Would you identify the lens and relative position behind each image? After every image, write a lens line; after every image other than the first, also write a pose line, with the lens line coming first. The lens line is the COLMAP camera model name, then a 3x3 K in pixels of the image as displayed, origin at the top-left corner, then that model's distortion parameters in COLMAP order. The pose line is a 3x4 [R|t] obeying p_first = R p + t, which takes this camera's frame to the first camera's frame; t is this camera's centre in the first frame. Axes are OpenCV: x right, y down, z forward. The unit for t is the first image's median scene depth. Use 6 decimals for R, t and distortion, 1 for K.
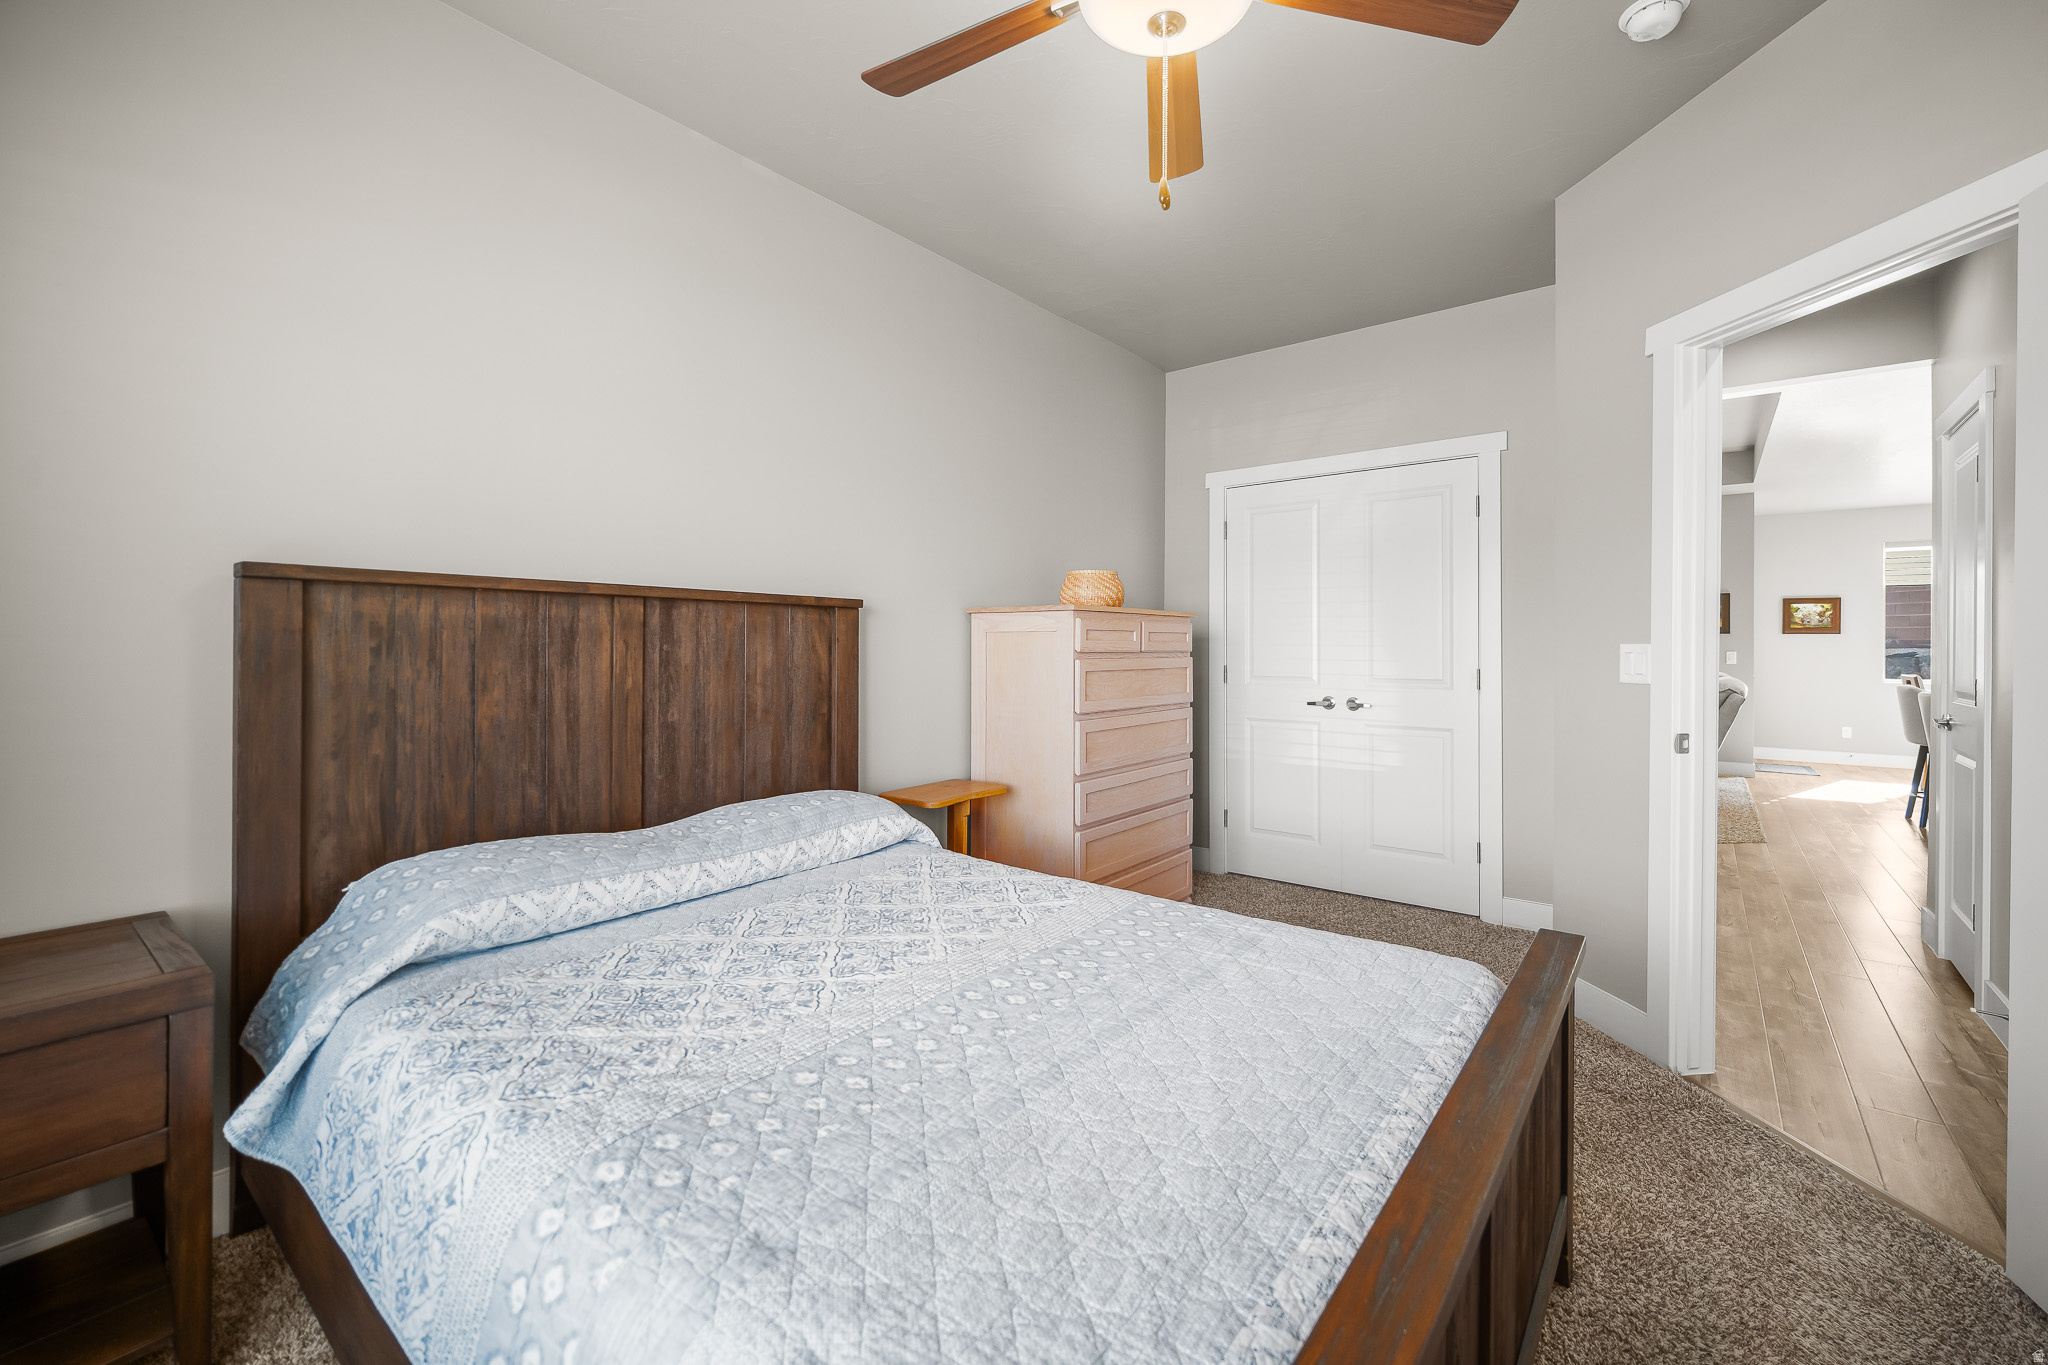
lens RADIAL K [[841.4, 0, 1048.9], [0, 841.4, 650.5], [0, 0, 1]] dist [-0.003569, -0.000092]
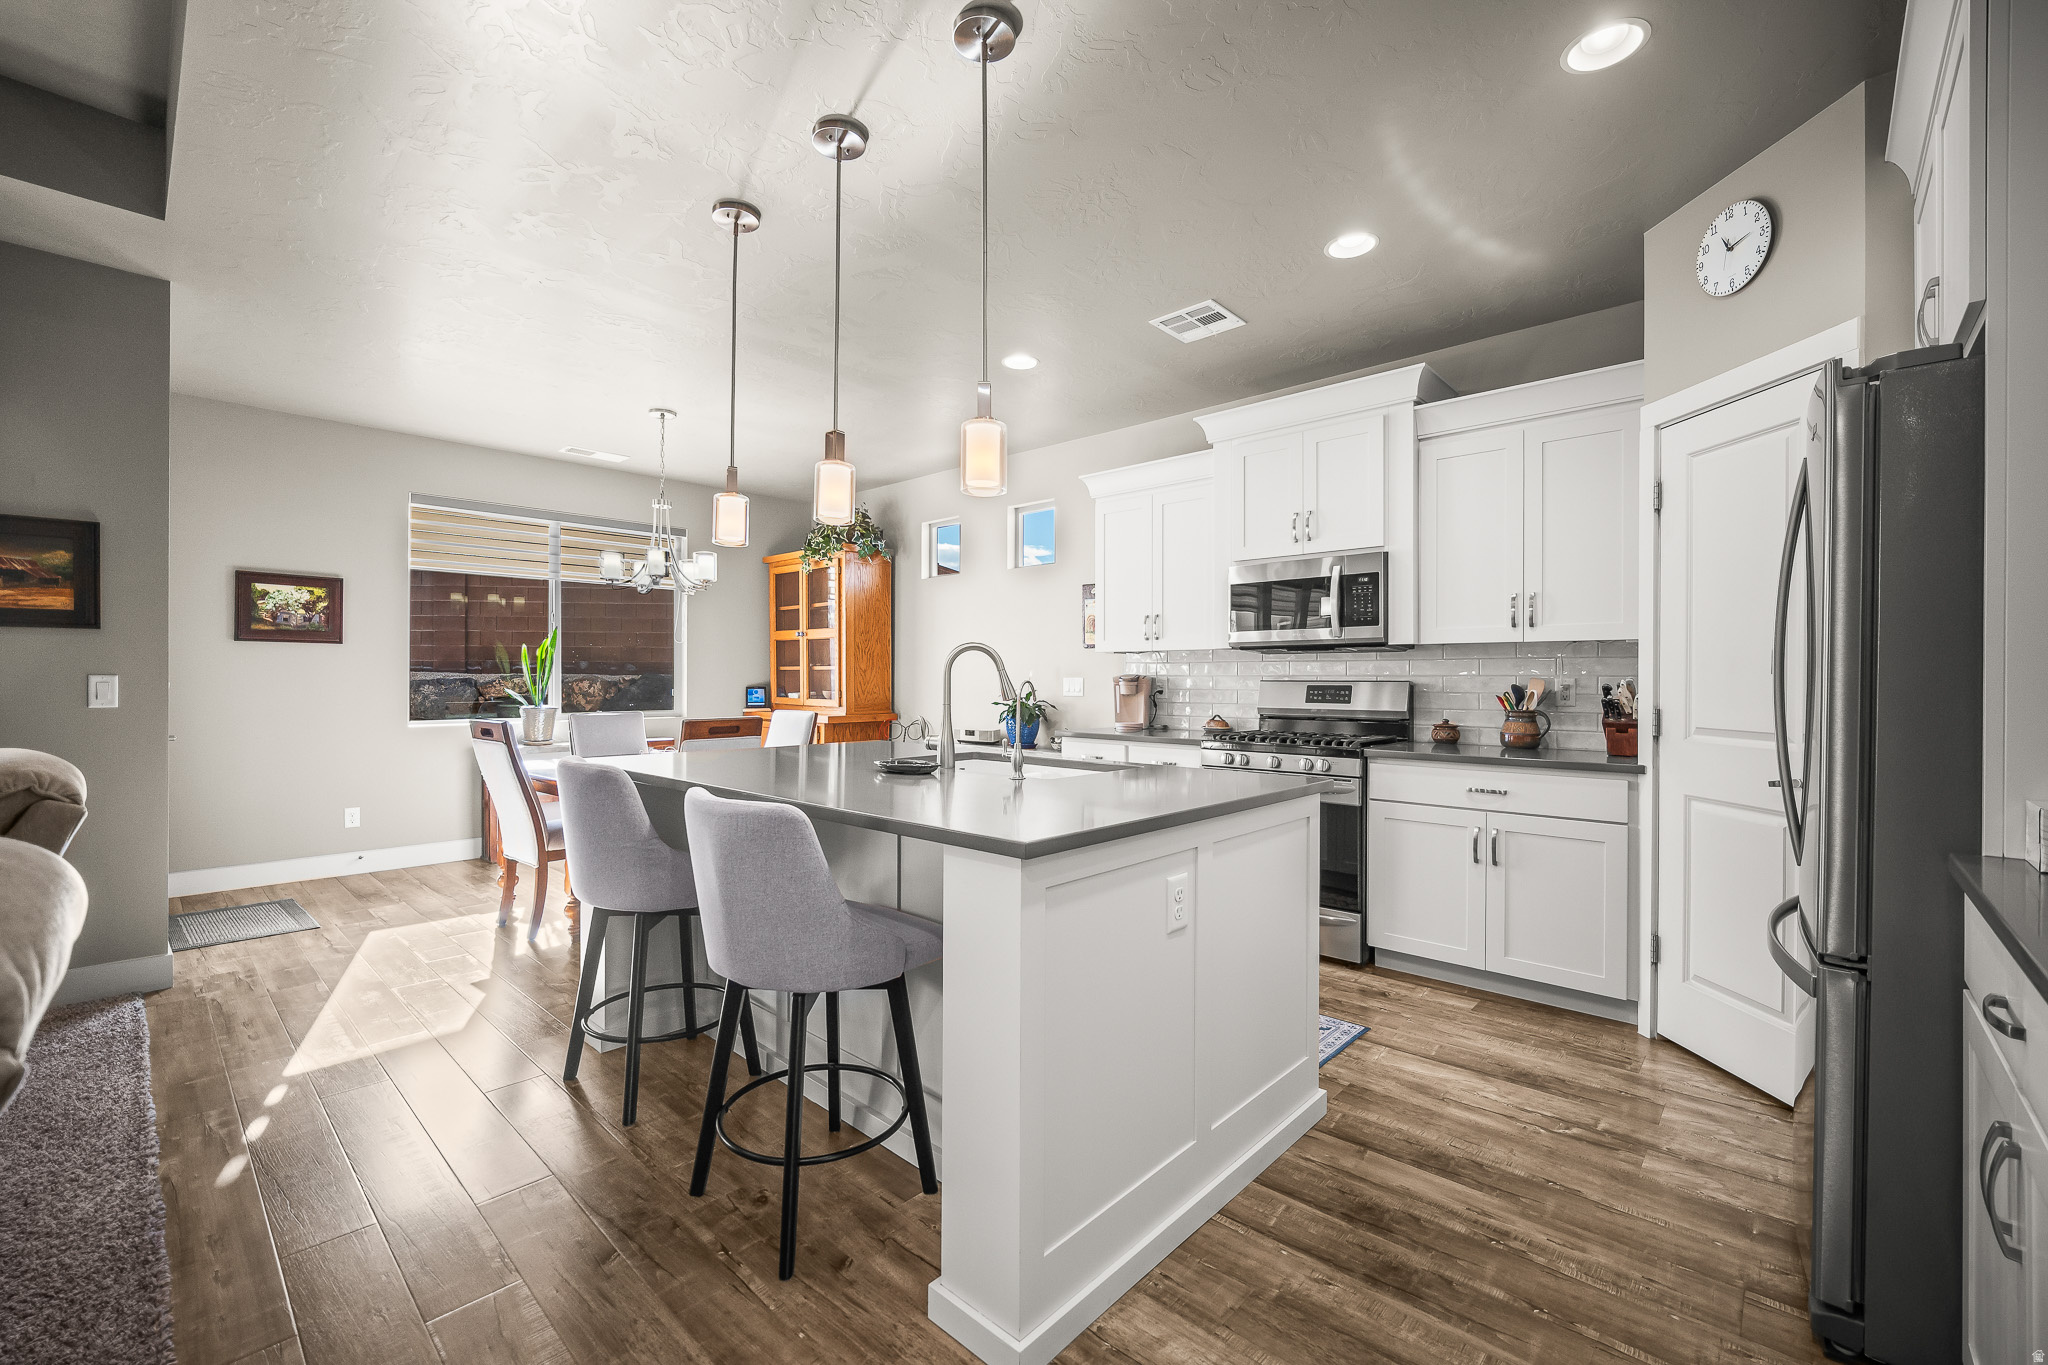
lens RADIAL K [[841.4, 0, 1023.6], [0, 841.4, 682.1], [0, 0, 1]] dist [-0.003569, -0.000092]
pose [[0.088419, -0.002821, 0.996079, 0.423601], [-0.002009, 0.999993, 0.003010, 0.003205], [-0.996081, -0.002268, 0.088413, 0.494212]]
